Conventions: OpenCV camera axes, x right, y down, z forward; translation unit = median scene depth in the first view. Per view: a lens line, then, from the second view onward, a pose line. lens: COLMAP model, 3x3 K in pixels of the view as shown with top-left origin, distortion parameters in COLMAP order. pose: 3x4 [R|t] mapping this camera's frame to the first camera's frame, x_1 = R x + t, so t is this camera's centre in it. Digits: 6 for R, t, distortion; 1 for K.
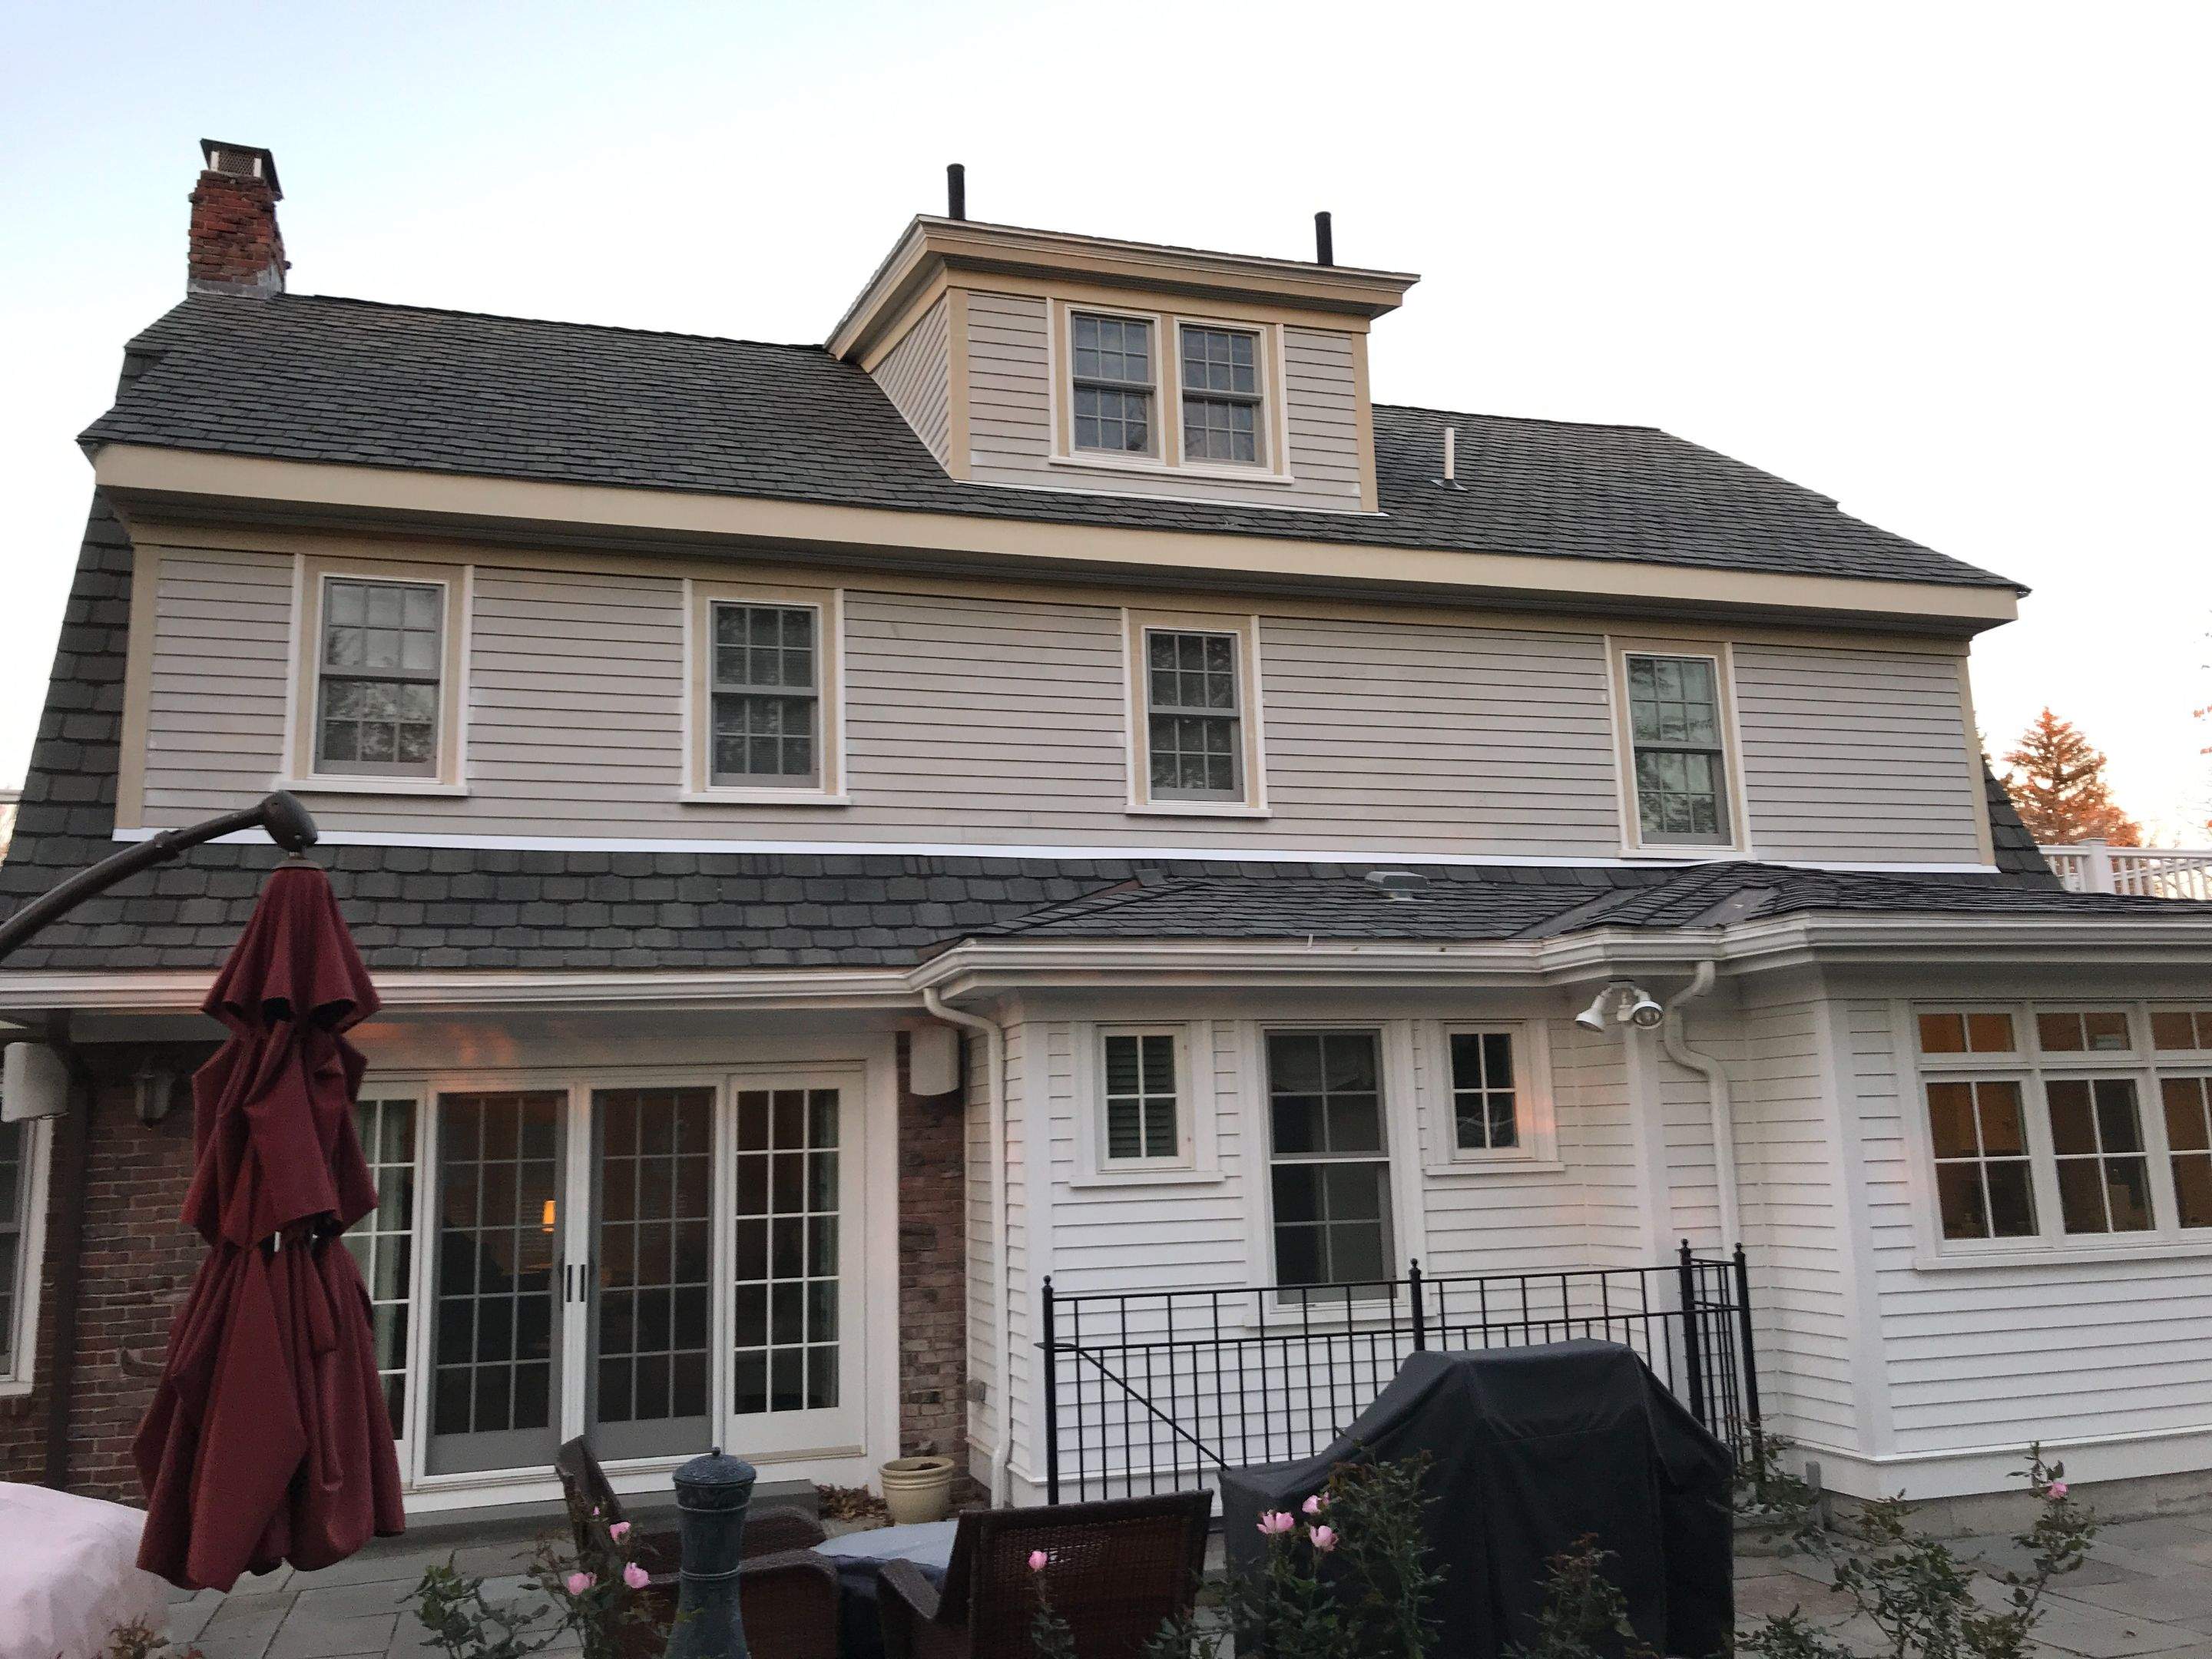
lens RADIAL K [[1818.0, 0, 1094.1], [0, 1818.0, 788.1], [0, 0, 1]] dist [0.023005, -0.008382]
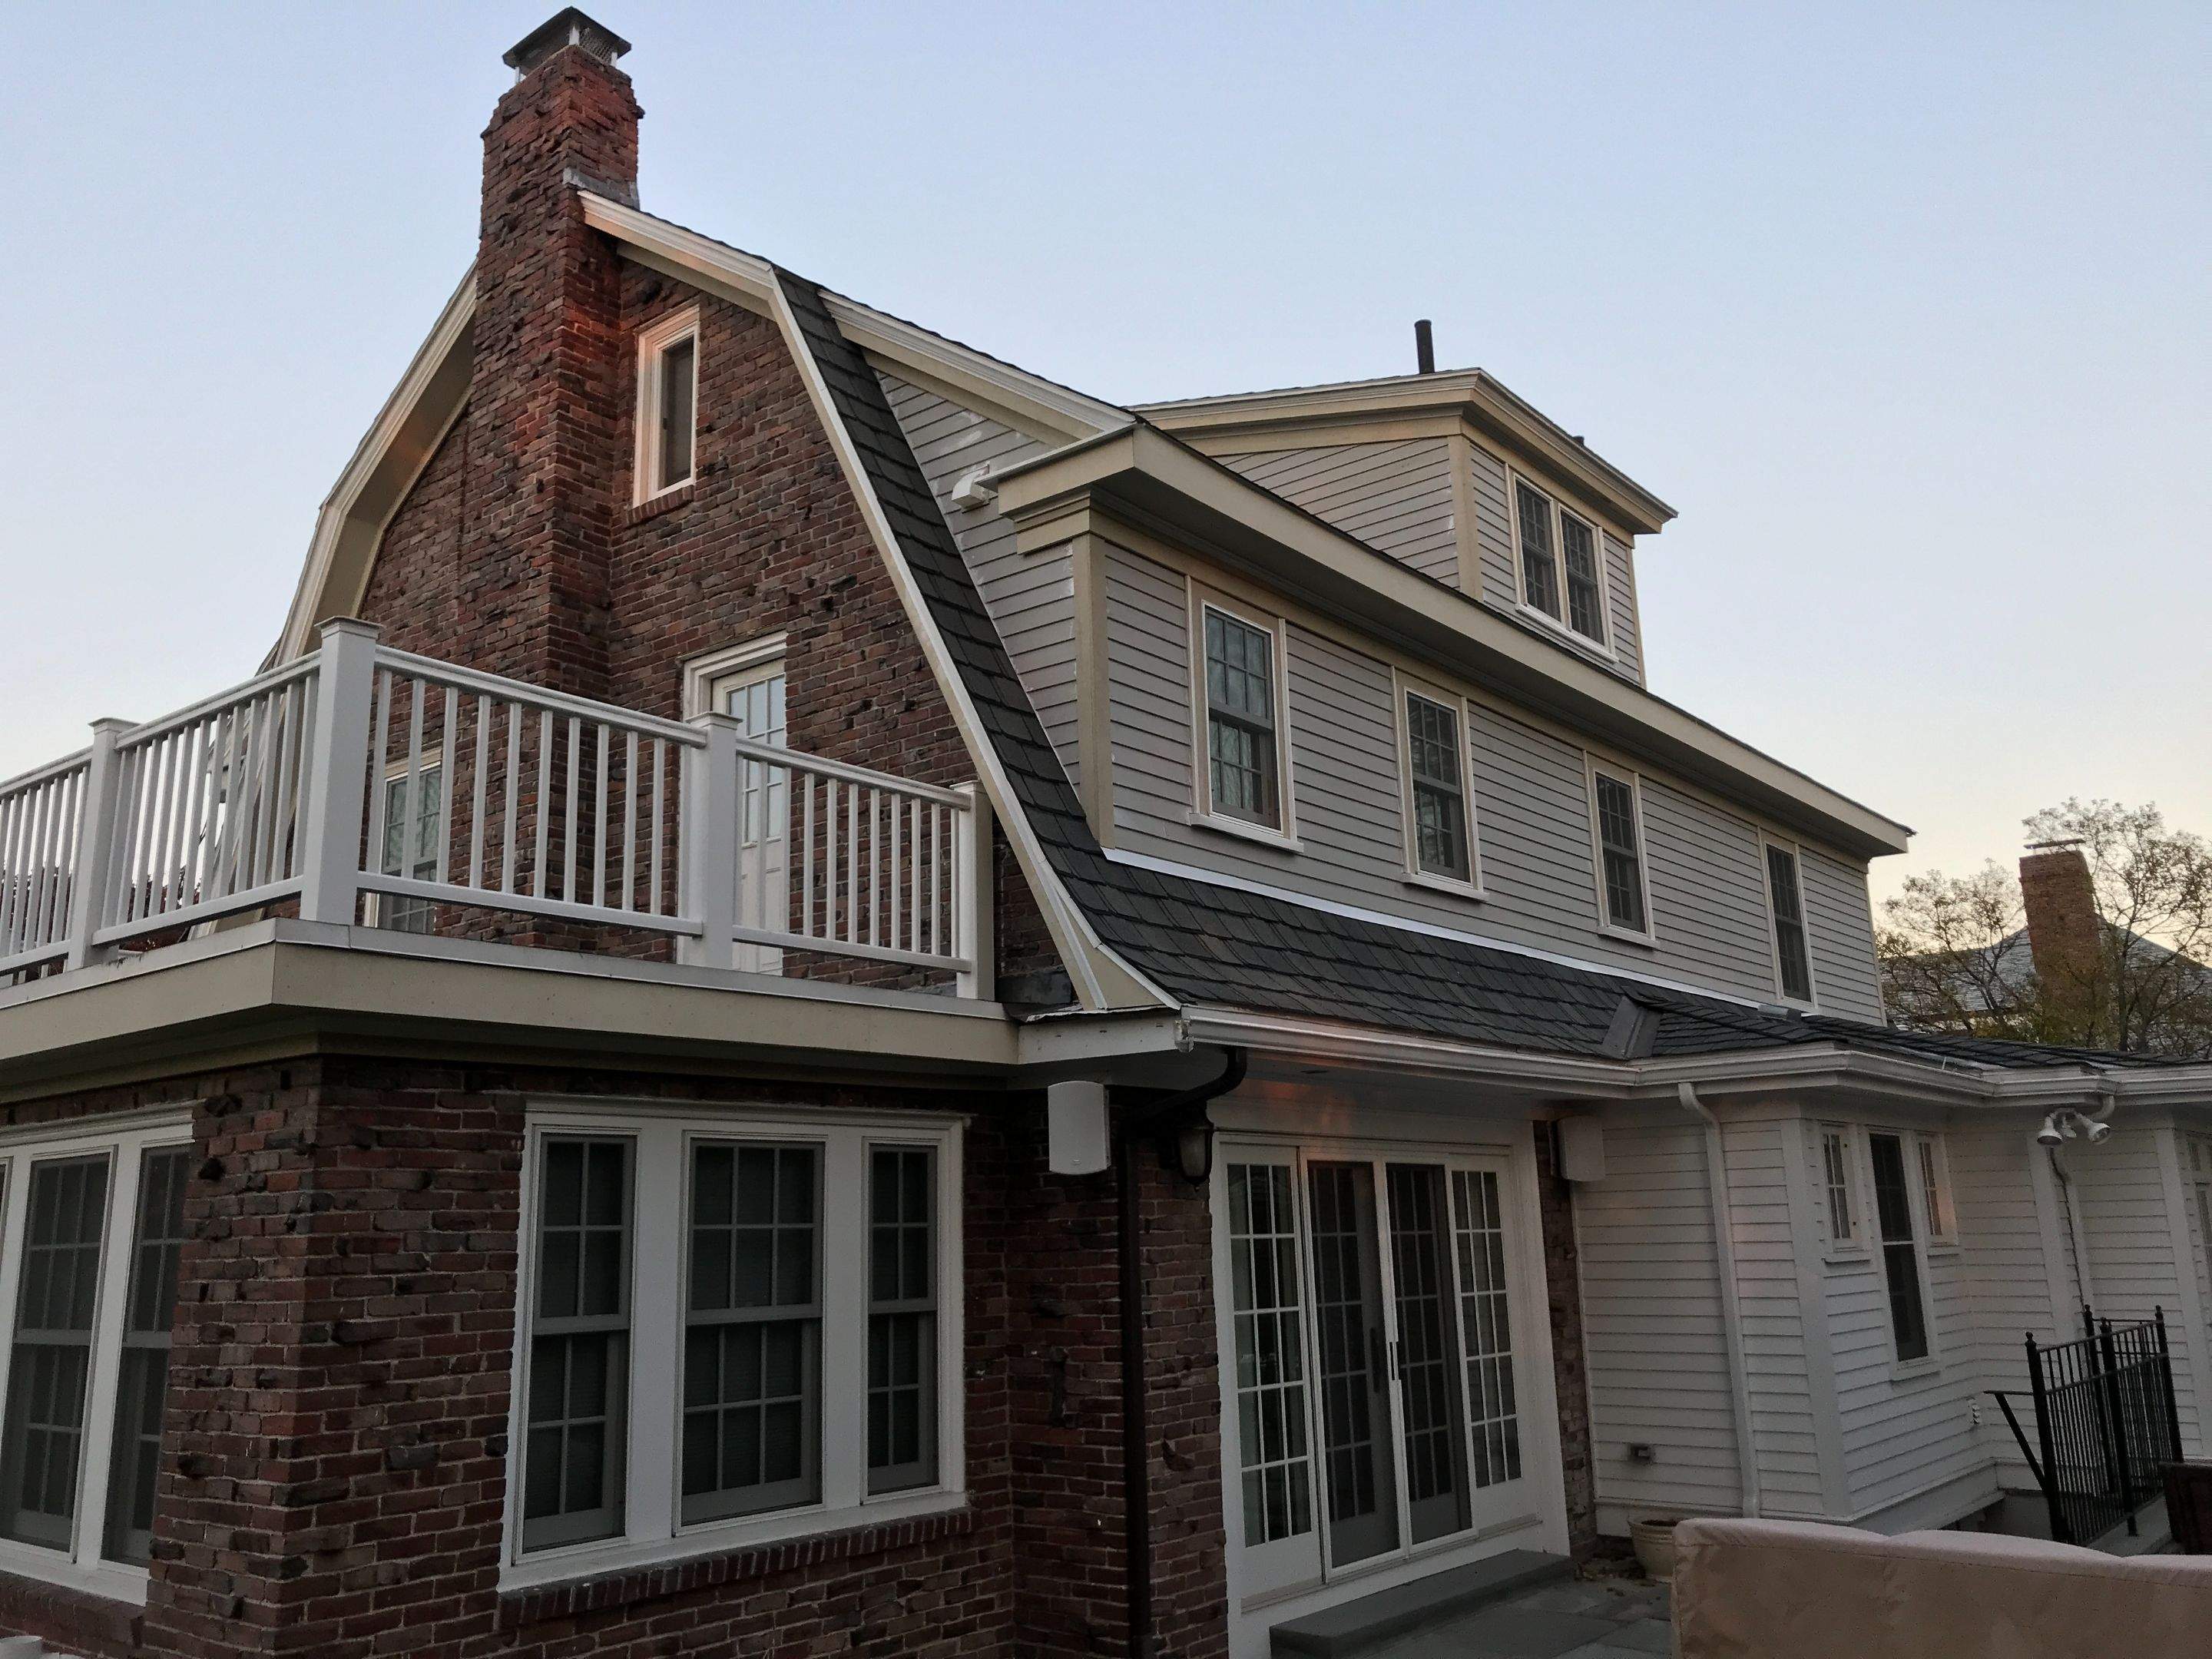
lens RADIAL K [[1818.0, 0, 1094.1], [0, 1818.0, 788.1], [0, 0, 1]] dist [0.023005, -0.008382]
pose [[0.837218, 0.142349, 0.528018, -0.940453], [-0.104672, 0.989389, -0.100764, 0.077674], [-0.536759, 0.029092, 0.843234, 0.235577]]
